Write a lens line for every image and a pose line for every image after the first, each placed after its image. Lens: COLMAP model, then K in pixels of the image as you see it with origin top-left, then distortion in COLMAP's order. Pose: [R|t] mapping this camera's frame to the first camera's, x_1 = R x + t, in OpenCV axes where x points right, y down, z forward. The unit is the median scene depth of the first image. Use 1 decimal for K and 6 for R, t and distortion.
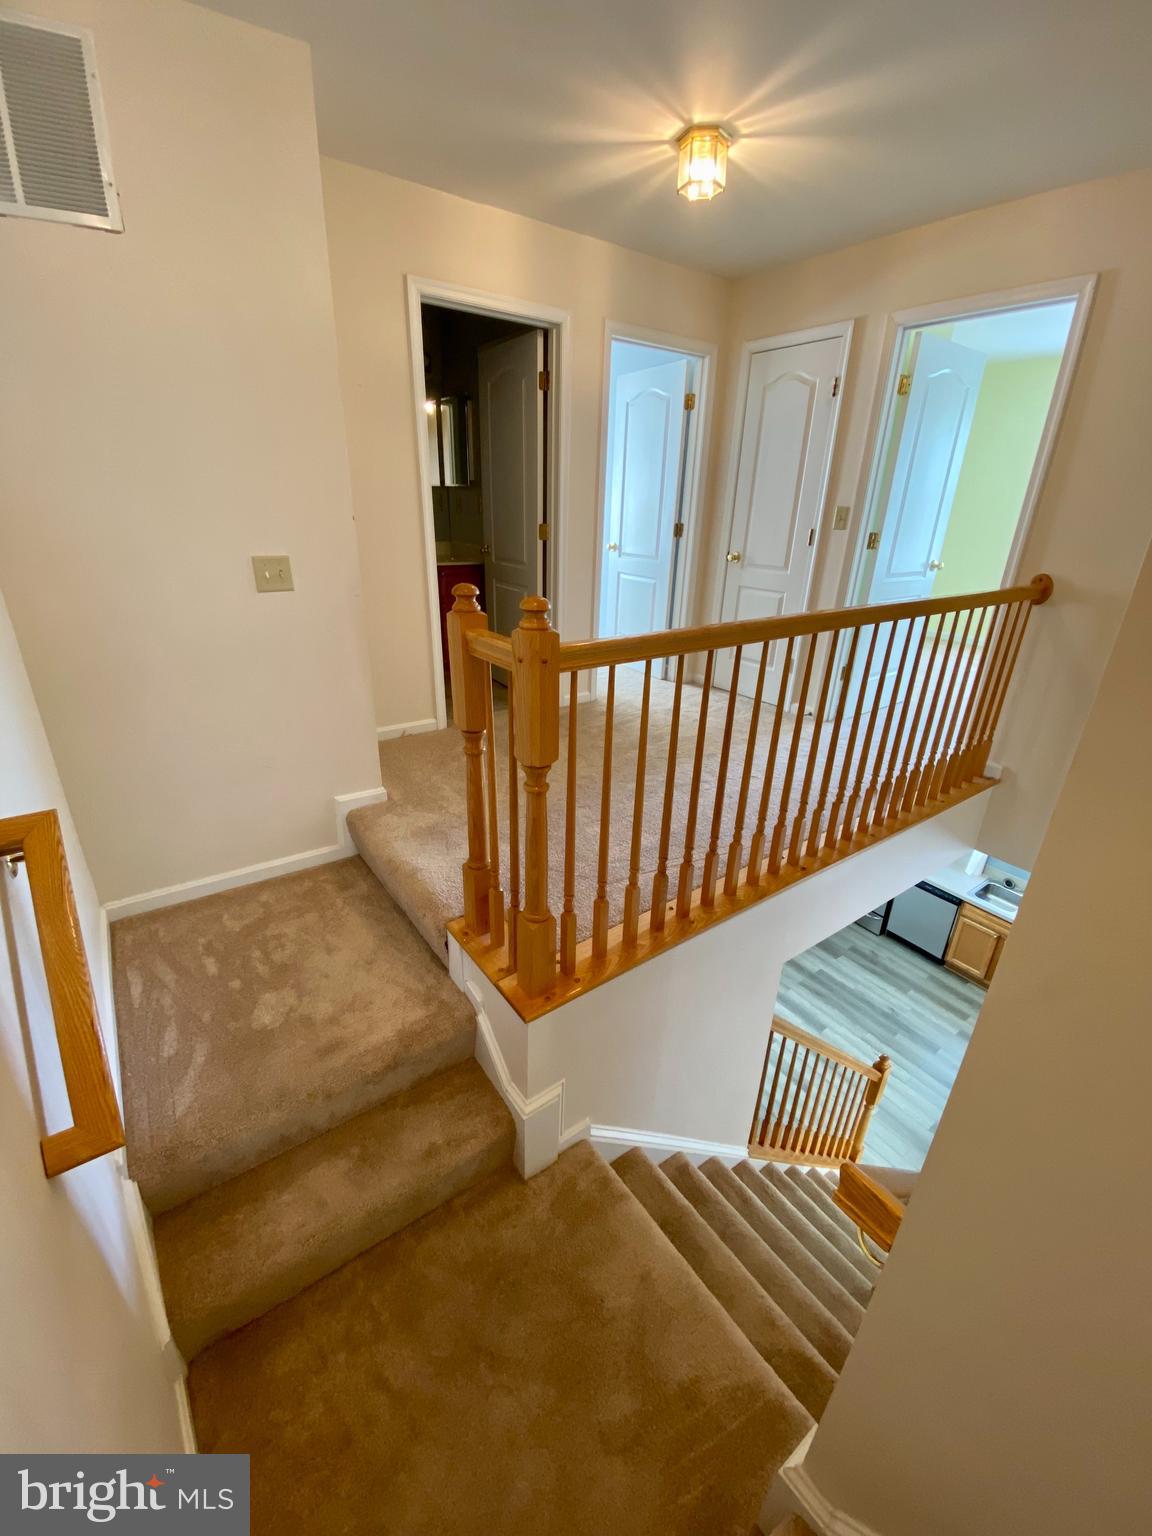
lens RADIAL K [[626.1, 0, 566.9], [0, 626.1, 764.7], [0, 0, 1]] dist [0.002062, -0.000189]
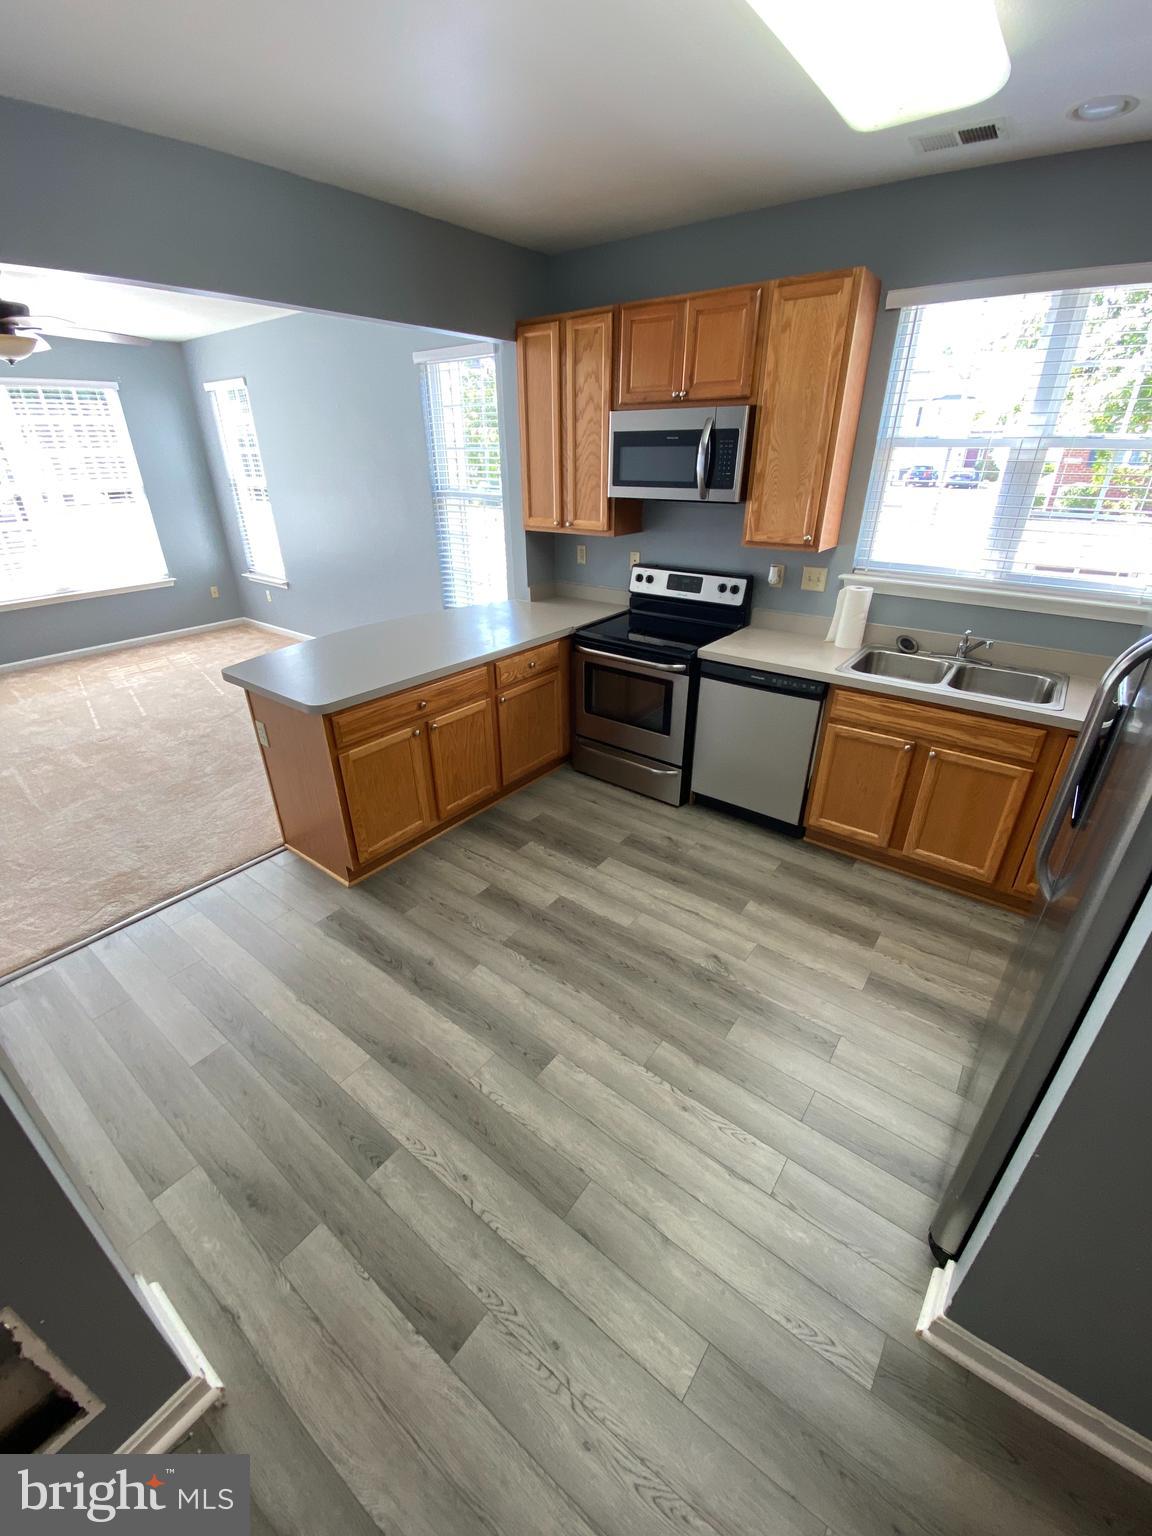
lens RADIAL K [[626.1, 0, 584.1], [0, 626.1, 772.6], [0, 0, 1]] dist [0.002062, -0.000189]
pose [[0.949510, -0.145861, 0.277769, 0.327959], [0.124842, 0.987901, 0.092012, 0.213932], [-0.287829, -0.052689, 0.956231, 0.614804]]
